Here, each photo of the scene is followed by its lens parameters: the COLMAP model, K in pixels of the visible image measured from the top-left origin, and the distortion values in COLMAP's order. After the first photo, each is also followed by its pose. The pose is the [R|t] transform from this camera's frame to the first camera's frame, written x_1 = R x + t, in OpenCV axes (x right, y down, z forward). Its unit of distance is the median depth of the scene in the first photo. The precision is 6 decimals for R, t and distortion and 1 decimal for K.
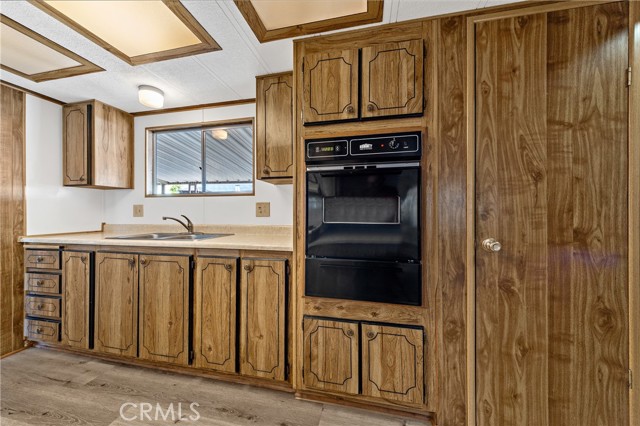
lens RADIAL K [[231.5, 0, 317.9], [0, 231.5, 213.3], [0, 0, 1]] dist [0.001720, 0.000177]
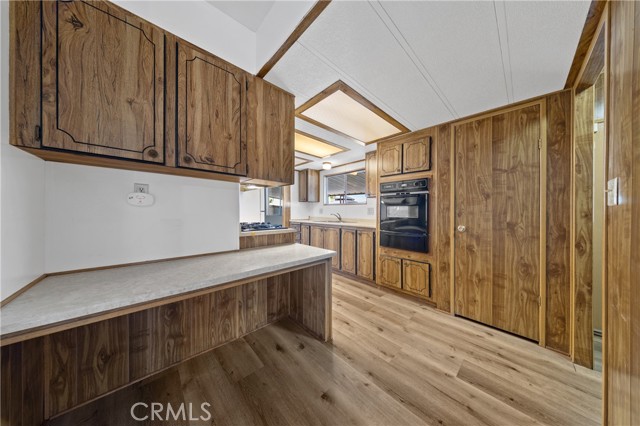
lens RADIAL K [[188.6, 0, 322.2], [0, 188.6, 211.7], [0, 0, 1]] dist [0.010569, -0.003968]
pose [[0.821114, 0.005475, -0.570738, 0.704547], [-0.000519, 0.999961, 0.008845, -0.037713], [0.570764, -0.006967, 0.821084, -1.221166]]
